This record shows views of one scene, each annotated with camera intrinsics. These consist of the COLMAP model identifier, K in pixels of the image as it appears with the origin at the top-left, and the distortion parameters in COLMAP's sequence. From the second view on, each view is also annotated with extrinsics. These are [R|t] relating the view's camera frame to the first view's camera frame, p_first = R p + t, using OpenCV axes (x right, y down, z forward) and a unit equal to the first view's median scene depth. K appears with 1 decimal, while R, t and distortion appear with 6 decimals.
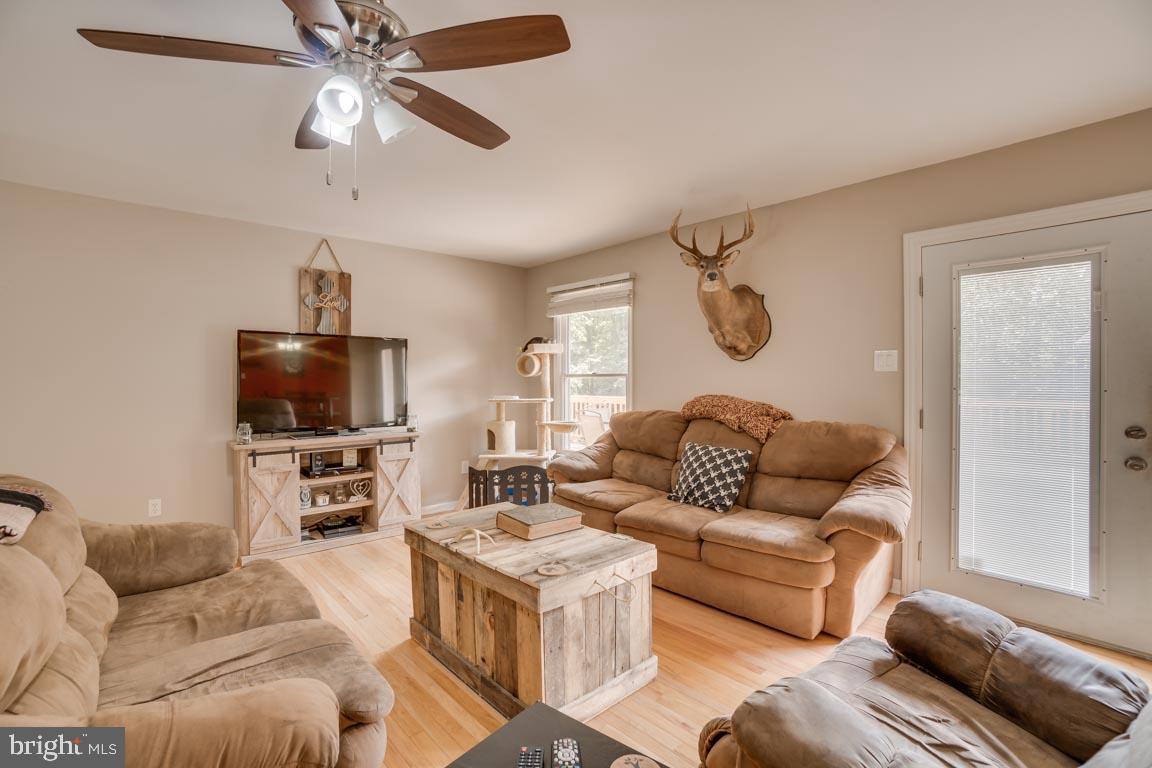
lens RADIAL K [[517.9, 0, 578.7], [0, 517.9, 380.8], [0, 0, 1]] dist [-0.031327, 0.001915]
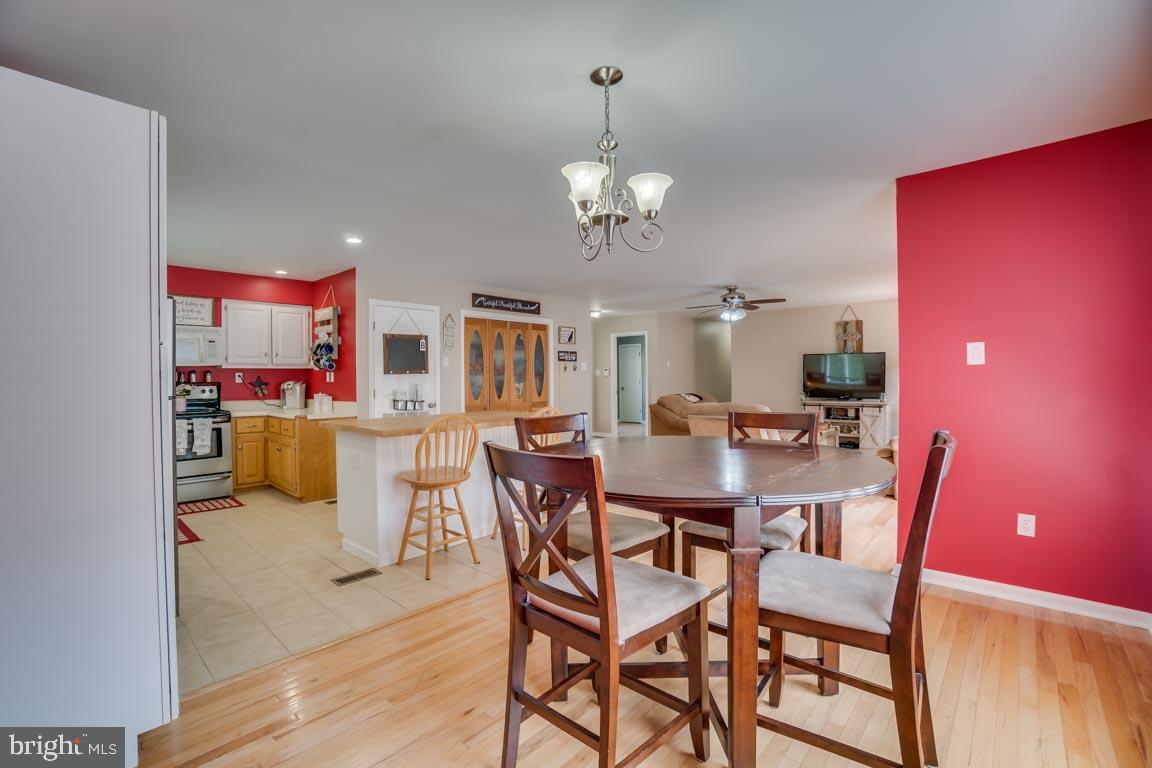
lens RADIAL K [[517.9, 0, 574.6], [0, 517.9, 381.0], [0, 0, 1]] dist [-0.031327, 0.001915]
pose [[0.104542, 0.009797, -0.994472, 1.436999], [0.002243, 0.999947, 0.010087, 0.001263], [0.994518, -0.003285, 0.104515, -0.302824]]
